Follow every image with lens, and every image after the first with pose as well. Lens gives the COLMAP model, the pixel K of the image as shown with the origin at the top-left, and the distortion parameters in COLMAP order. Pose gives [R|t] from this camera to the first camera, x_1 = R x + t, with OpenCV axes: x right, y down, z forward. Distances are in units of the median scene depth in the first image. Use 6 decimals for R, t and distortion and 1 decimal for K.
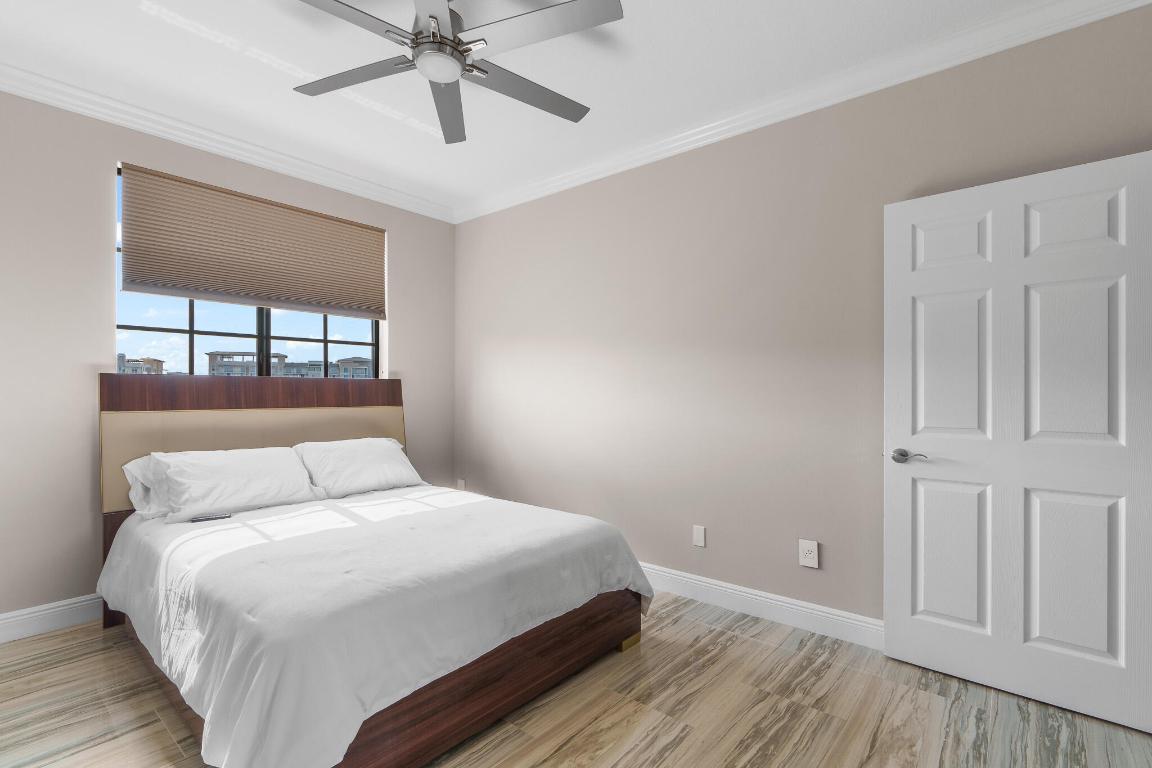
lens RADIAL K [[526.3, 0, 575.6], [0, 526.3, 397.2], [0, 0, 1]] dist [0.016191, 0.000058]
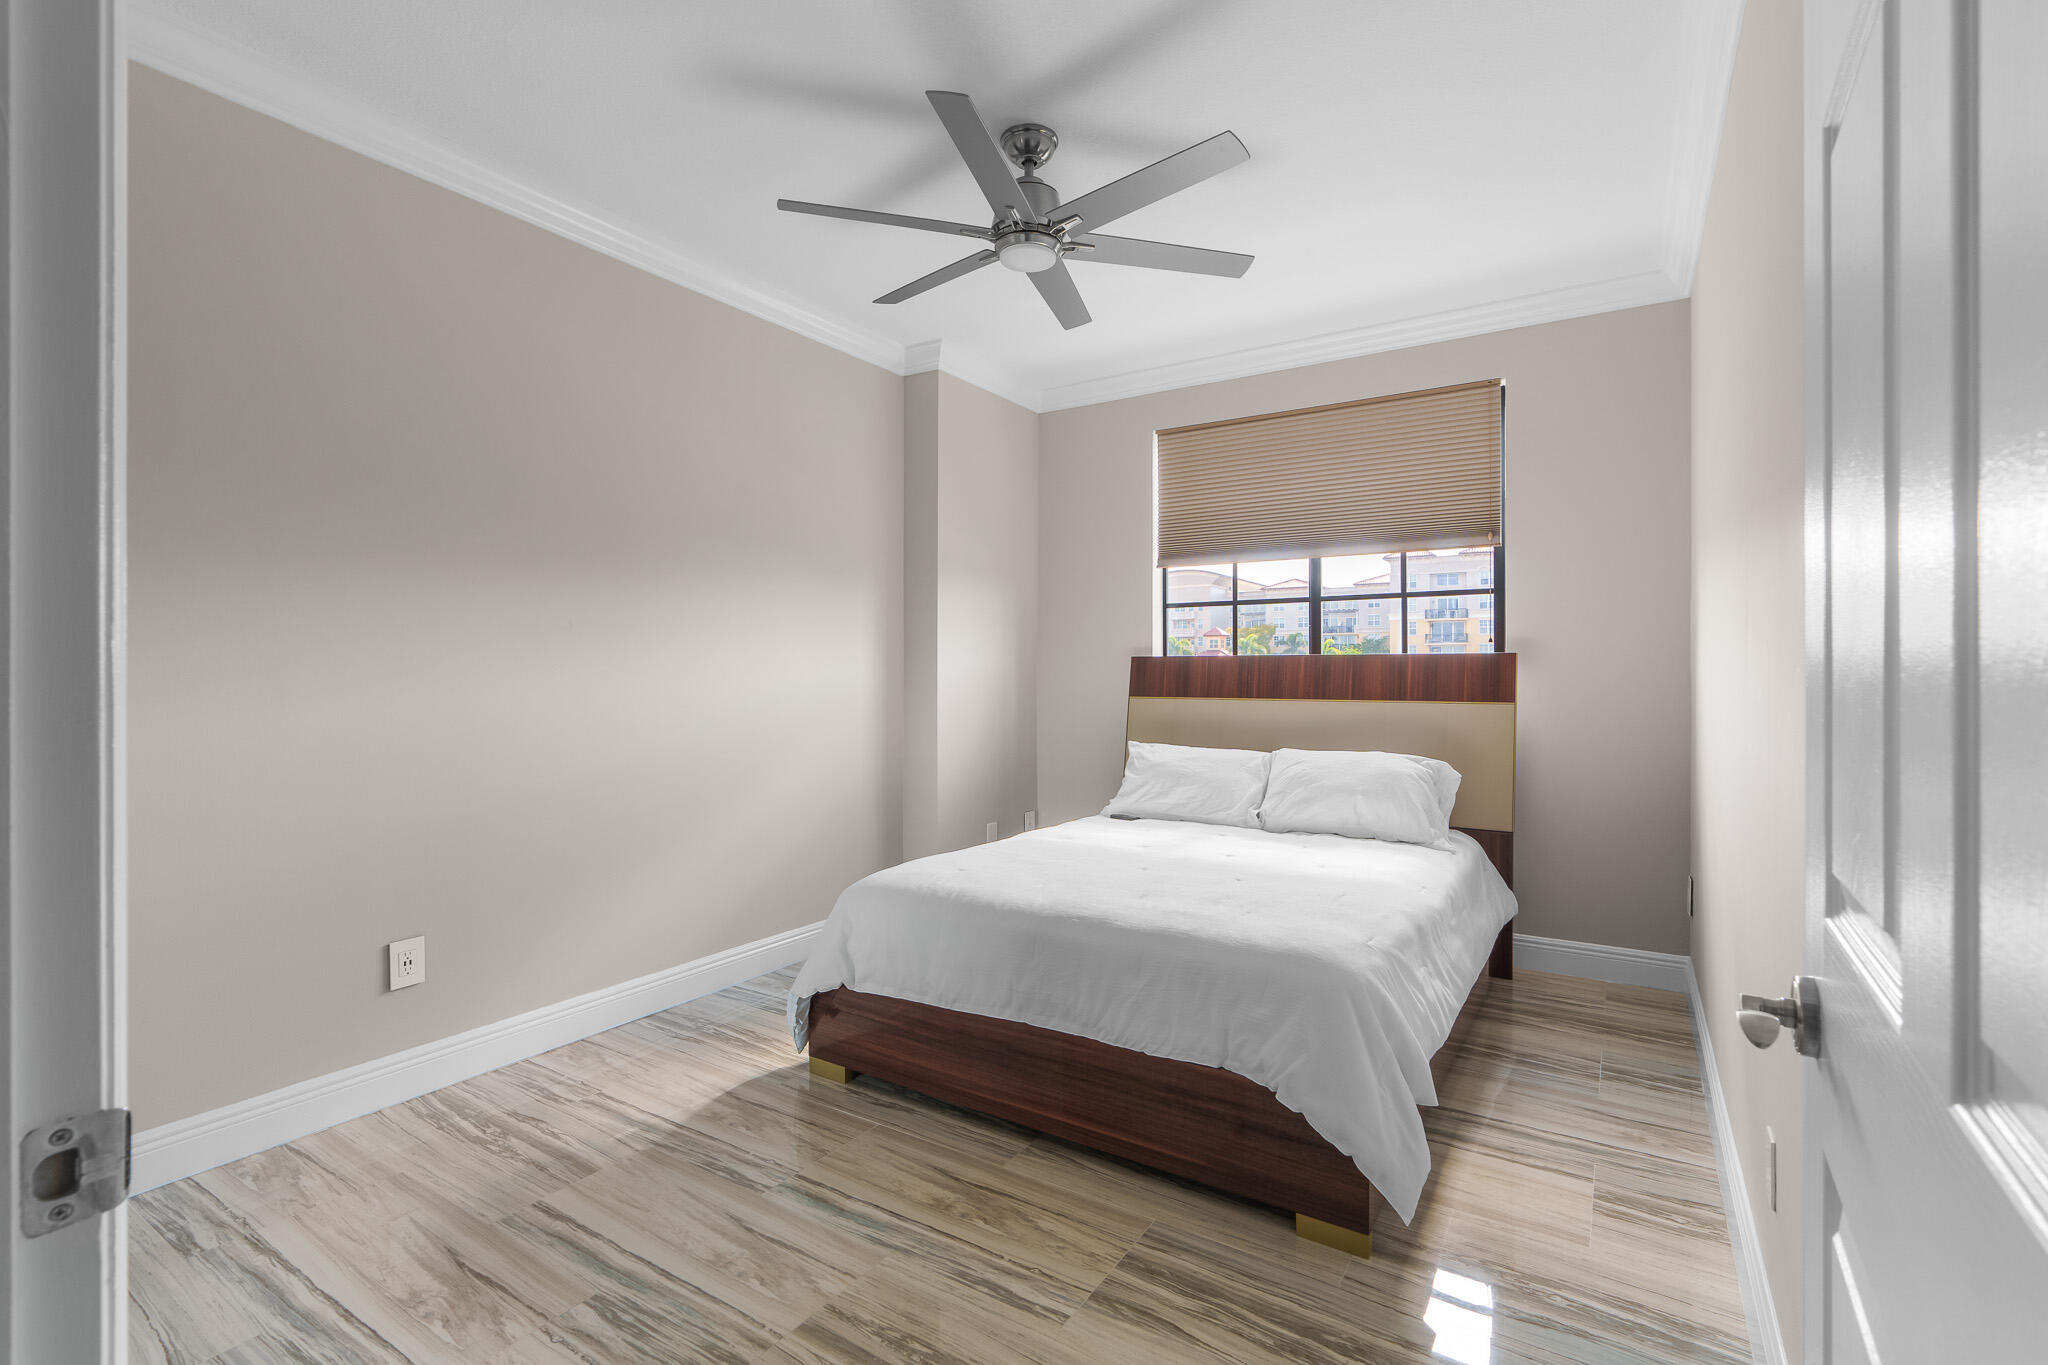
lens RADIAL K [[925.5, 0, 1031.5], [0, 925.5, 674.8], [0, 0, 1]] dist [-0.007228, 0.000190]
pose [[0.123977, -0.008598, -0.992248, 0.699967], [-0.011059, 0.999888, -0.010046, 0.004921], [0.992223, 0.012219, 0.123868, 0.541030]]
